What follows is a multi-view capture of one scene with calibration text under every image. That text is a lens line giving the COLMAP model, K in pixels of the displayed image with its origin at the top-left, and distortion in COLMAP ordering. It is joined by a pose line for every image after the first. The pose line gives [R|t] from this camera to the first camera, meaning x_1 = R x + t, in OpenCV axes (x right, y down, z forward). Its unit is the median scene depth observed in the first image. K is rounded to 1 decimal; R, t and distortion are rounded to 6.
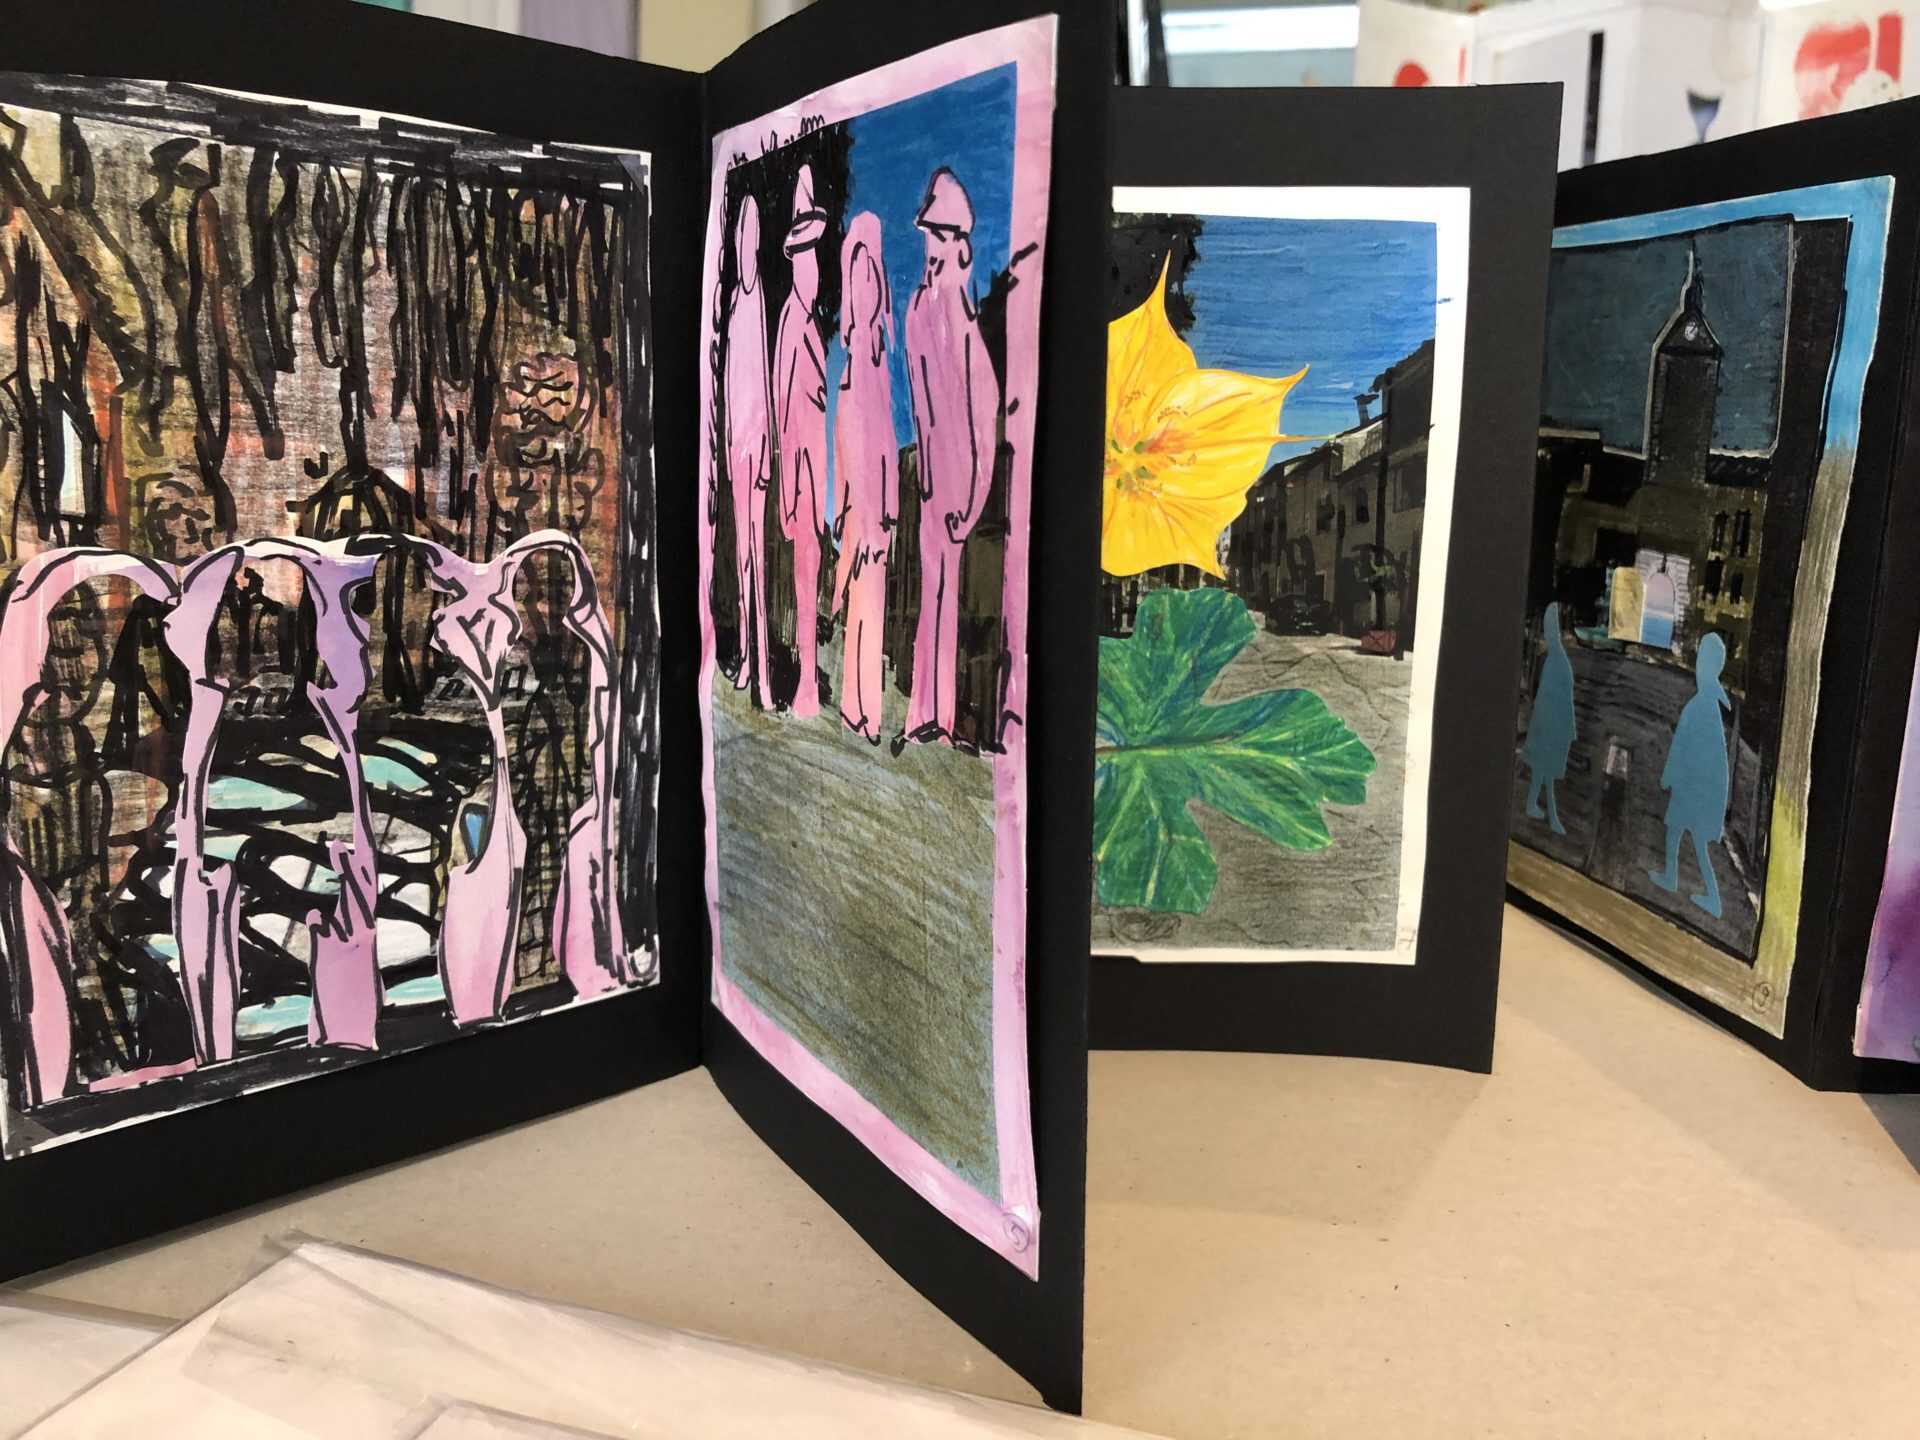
lens RADIAL K [[1536.7, 0, 959.3], [0, 1536.7, 714.3], [0, 0, 1]] dist [0.032374, -0.005907]
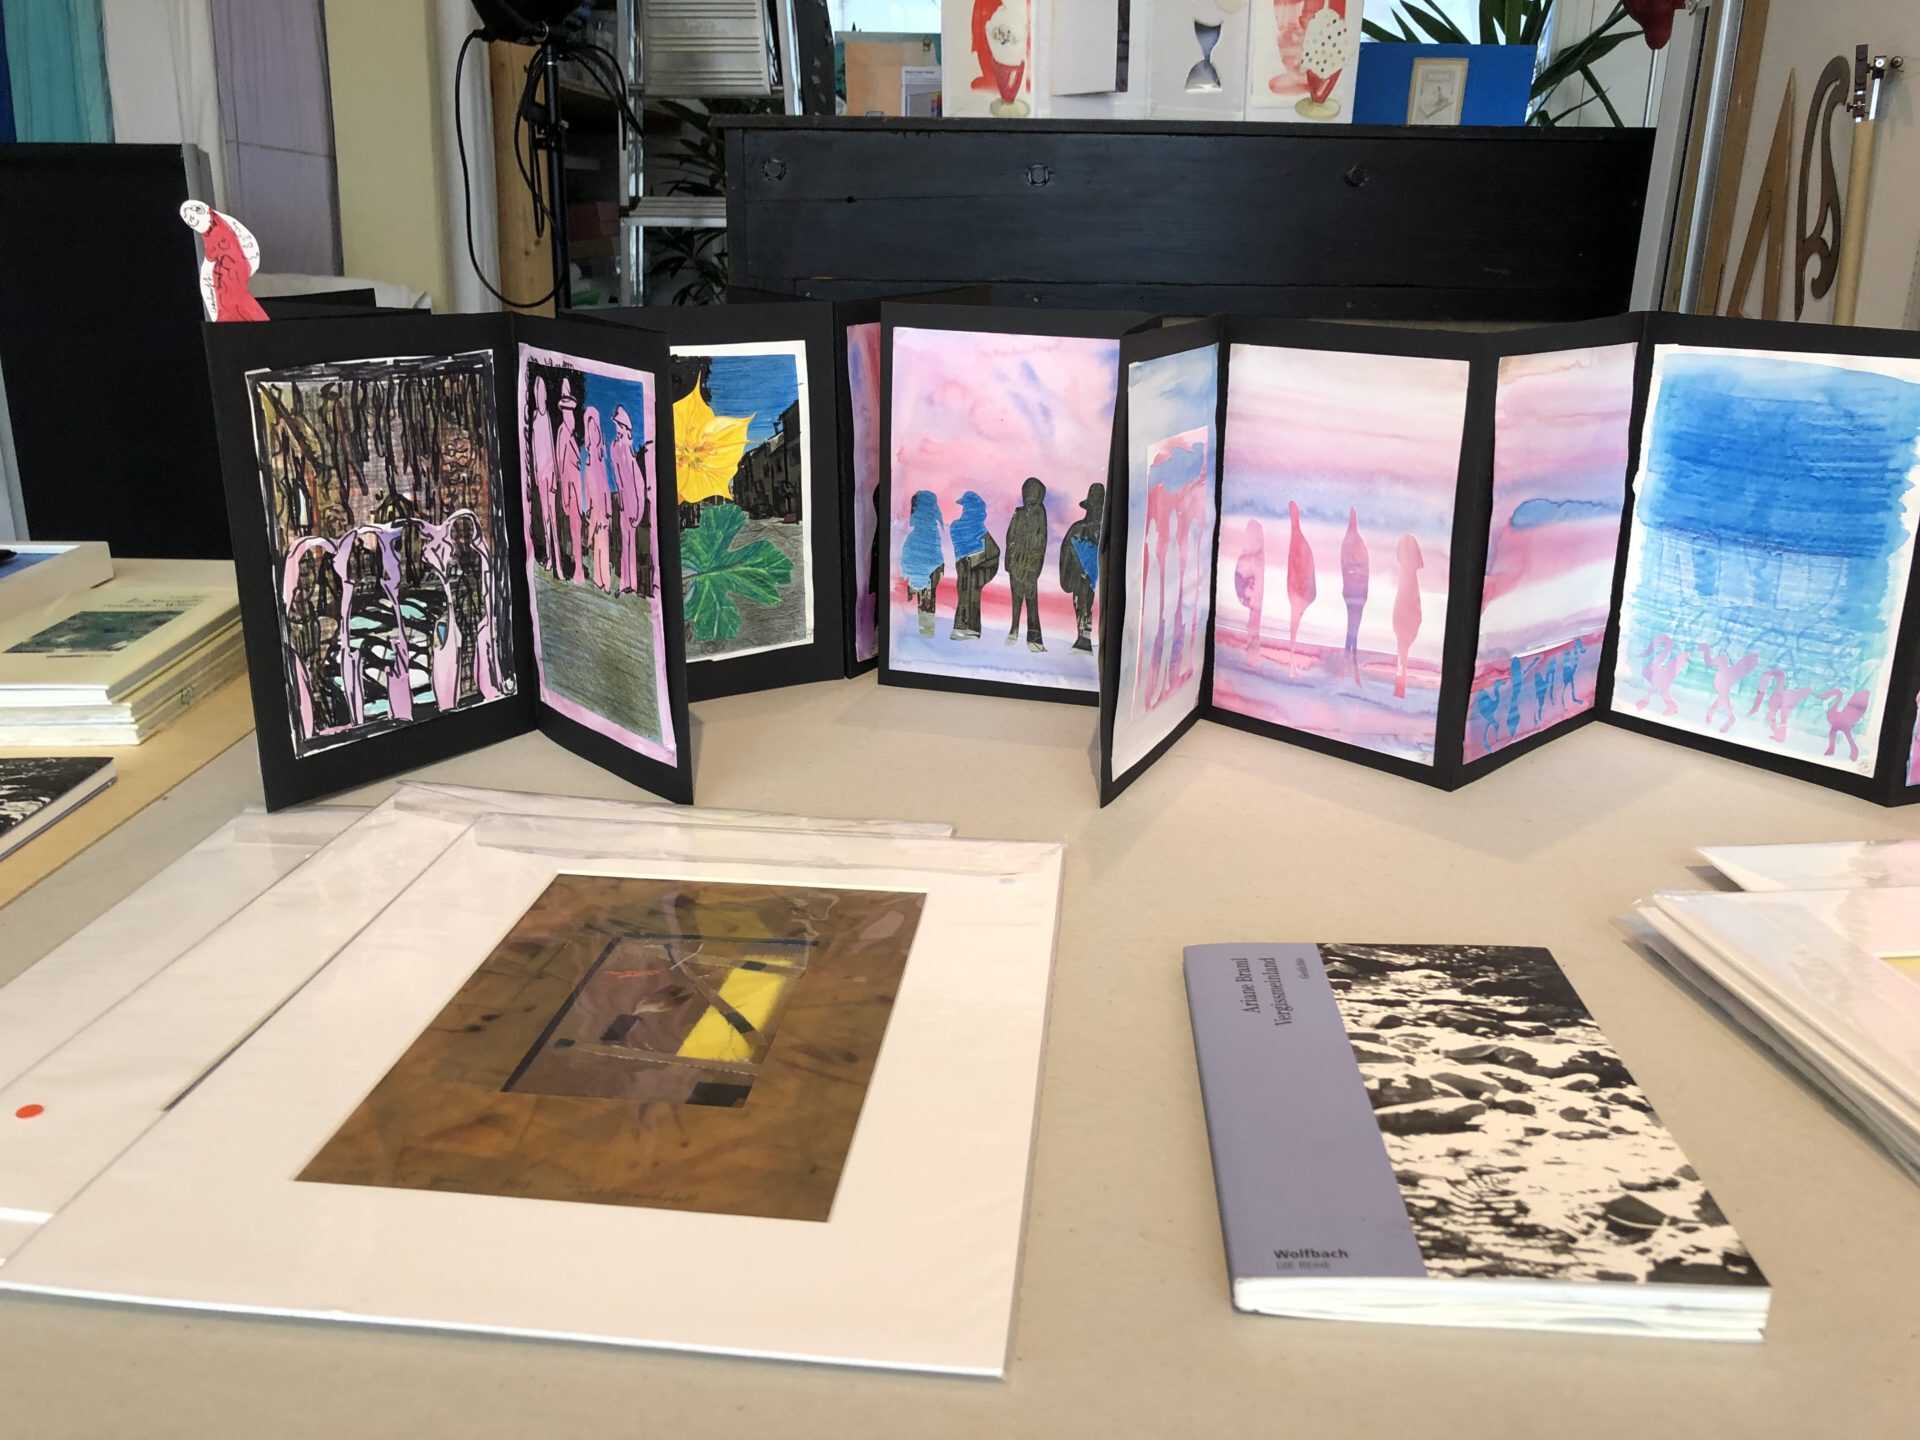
lens RADIAL K [[1536.7, 0, 978.2], [0, 1536.7, 713.0], [0, 0, 1]] dist [0.032374, -0.005907]
pose [[0.977739, -0.063337, 0.200039, 0.027172], [0.034119, 0.988657, 0.146263, -0.146238], [-0.207033, -0.136182, 0.968809, -1.791783]]
